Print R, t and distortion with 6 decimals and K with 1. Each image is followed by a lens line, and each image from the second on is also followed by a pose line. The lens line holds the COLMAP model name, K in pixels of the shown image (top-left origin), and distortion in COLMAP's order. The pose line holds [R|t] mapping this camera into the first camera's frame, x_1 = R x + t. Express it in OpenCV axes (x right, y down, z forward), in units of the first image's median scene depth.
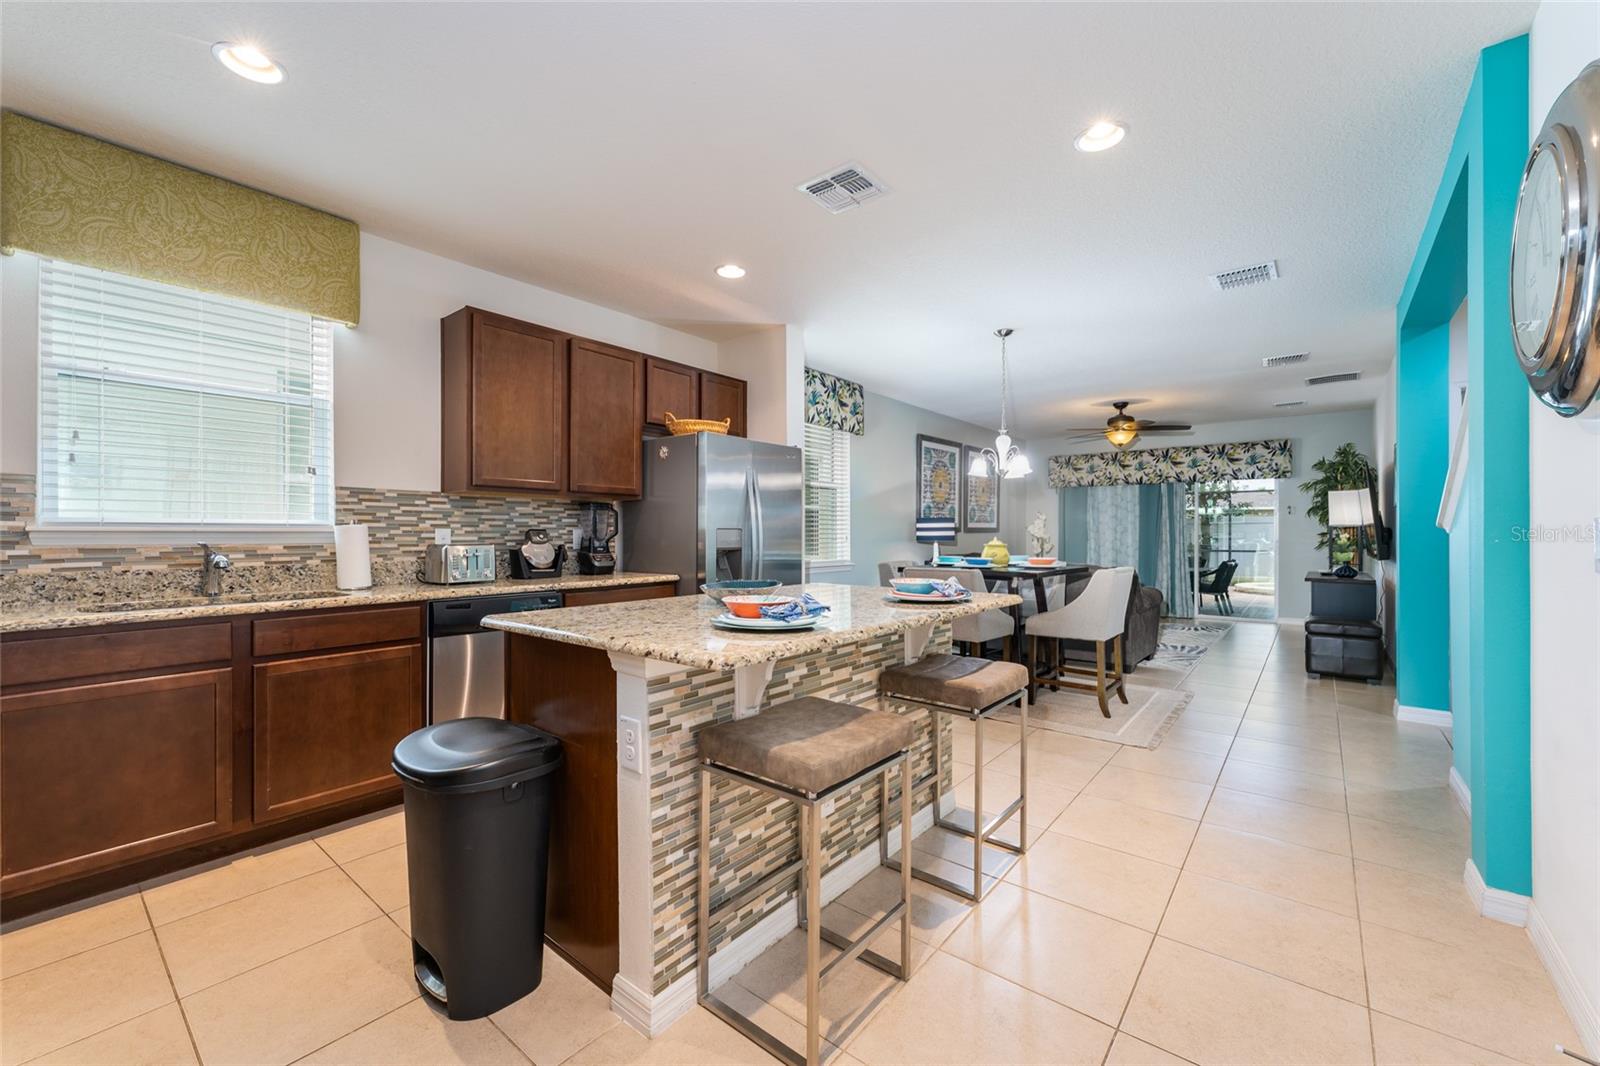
lens RADIAL K [[640.9, 0, 801.6], [0, 640.9, 538.1], [0, 0, 1]] dist [0.000991, 0.000392]
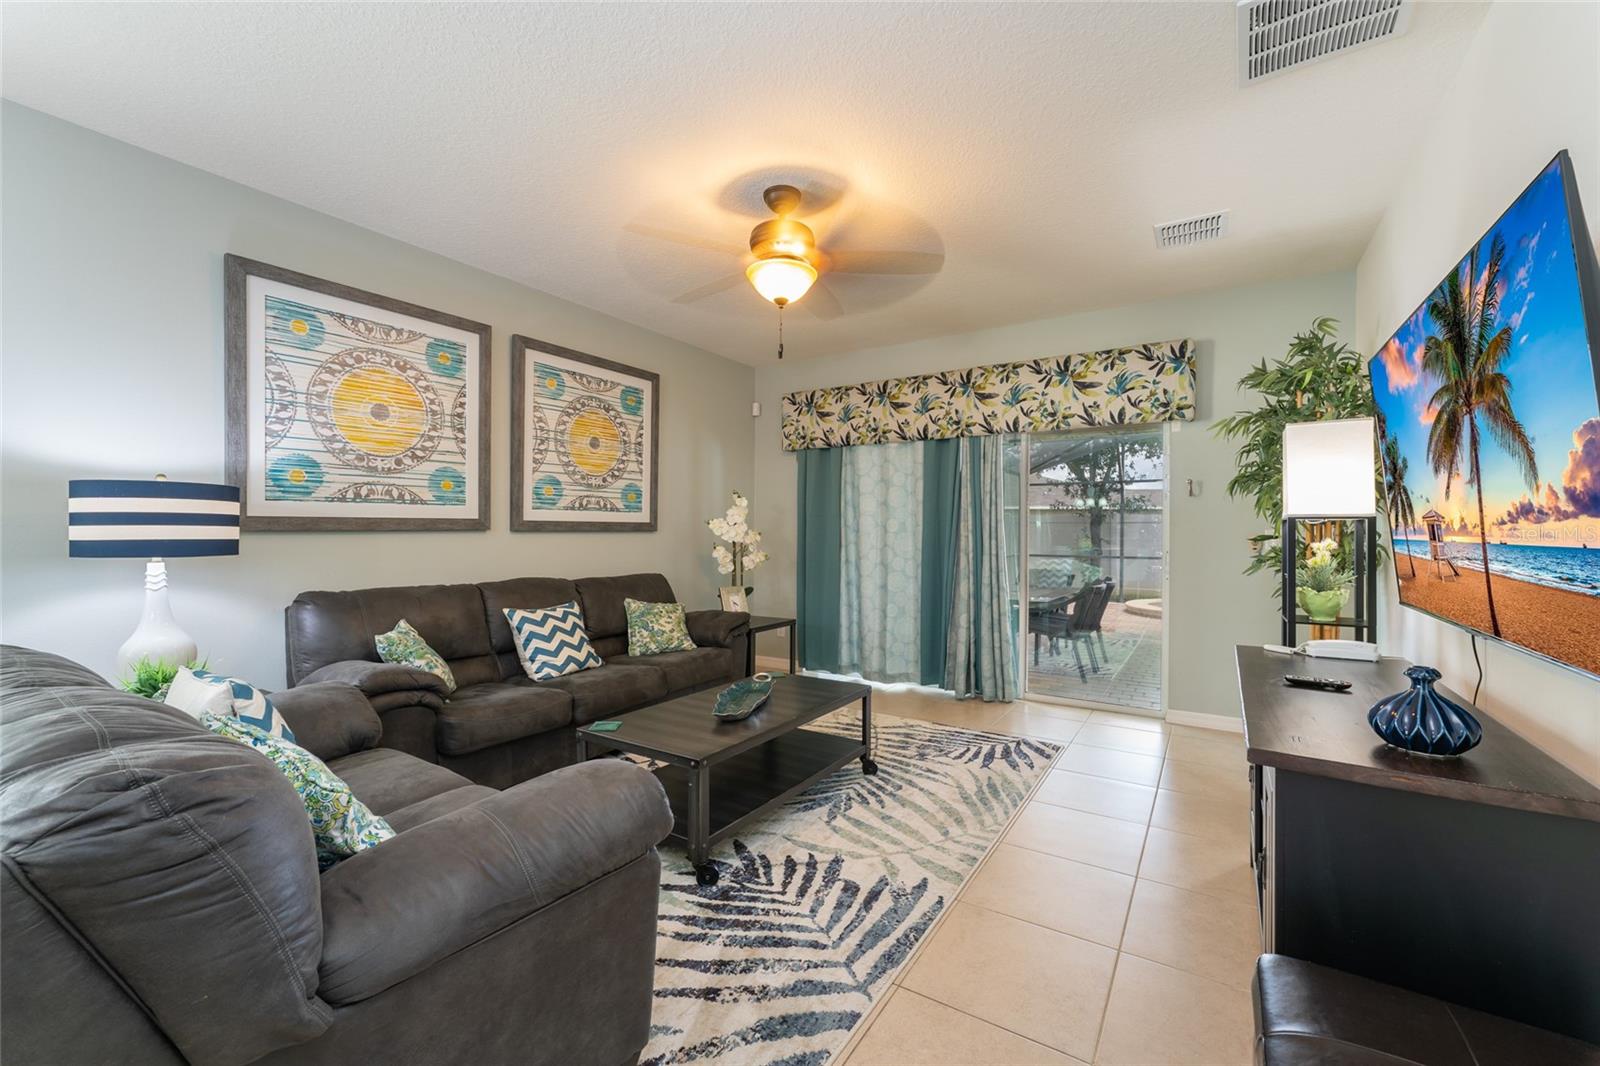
lens RADIAL K [[647.5, 0, 808.6], [0, 647.5, 532.5], [0, 0, 1]] dist [-0.000834, -0.000112]
pose [[0.993637, 0.006124, 0.112460, 0.432304], [-0.005173, 0.999948, -0.008744, -0.005132], [-0.112508, 0.008107, 0.993618, 0.564393]]
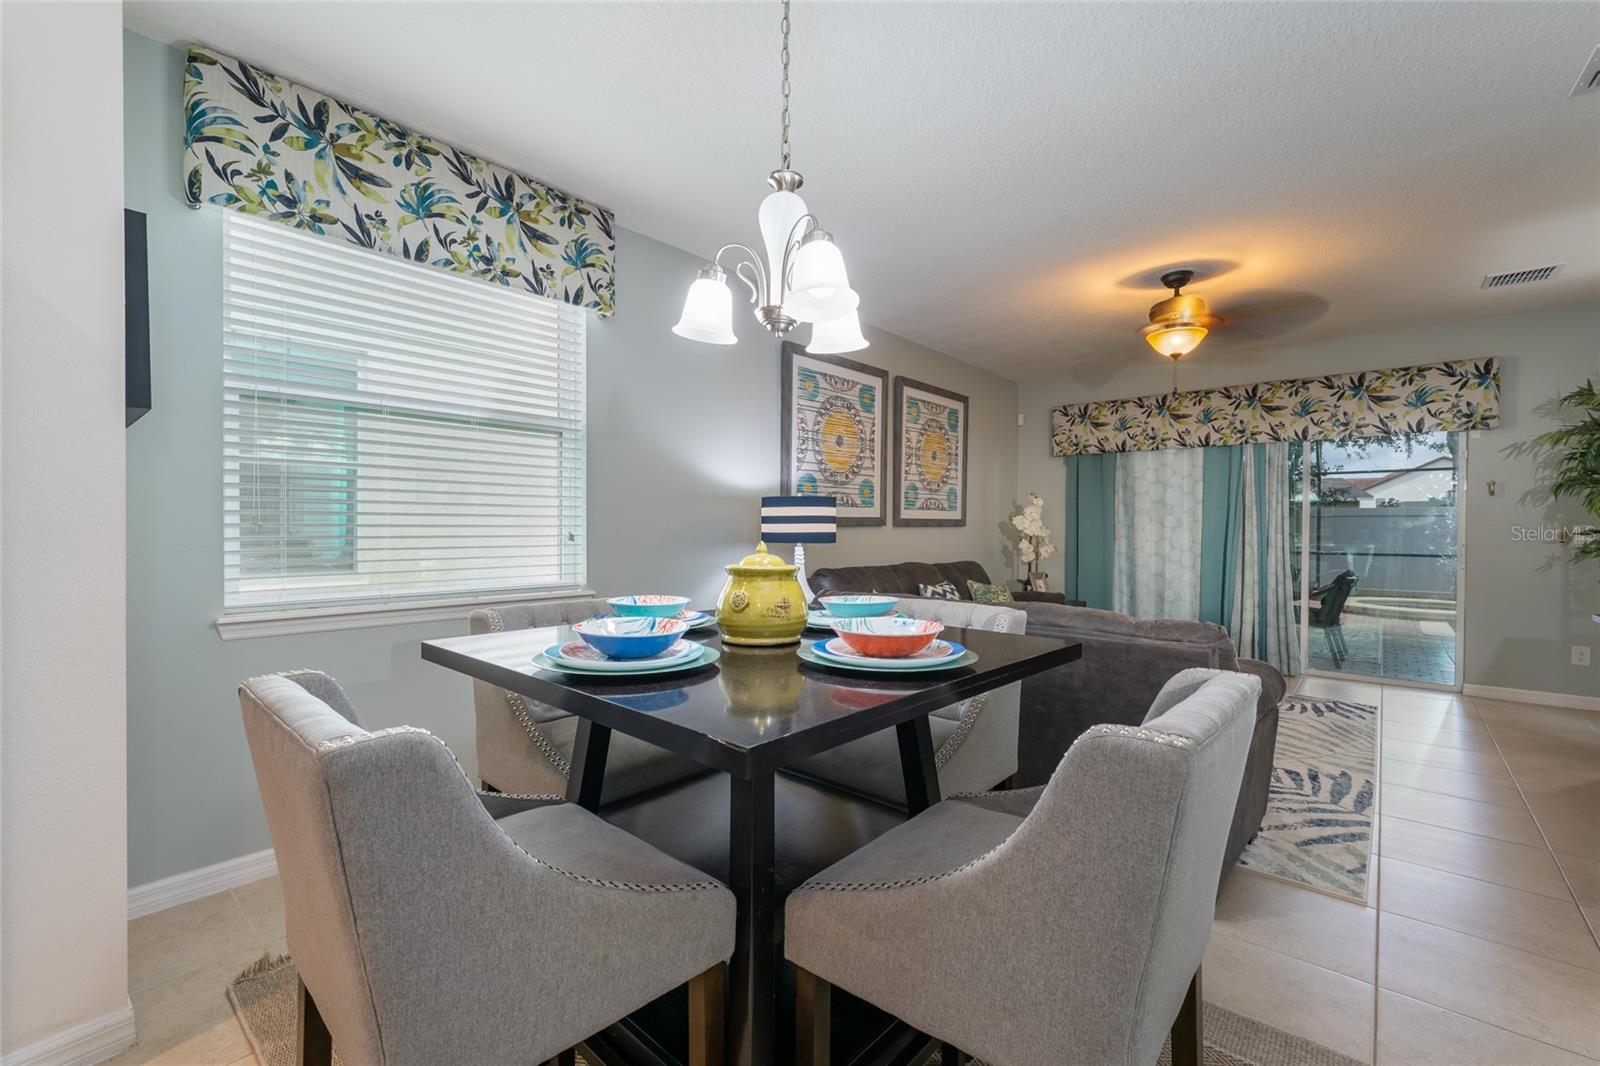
lens RADIAL K [[677.7, 0, 781.5], [0, 677.7, 532.8], [0, 0, 1]] dist [-0.001575, -0.000234]
pose [[0.998578, 0.006842, -0.052876, 0.195994], [-0.006743, 0.999975, 0.002057, -0.003807], [0.052888, -0.001698, 0.998599, 0.407157]]
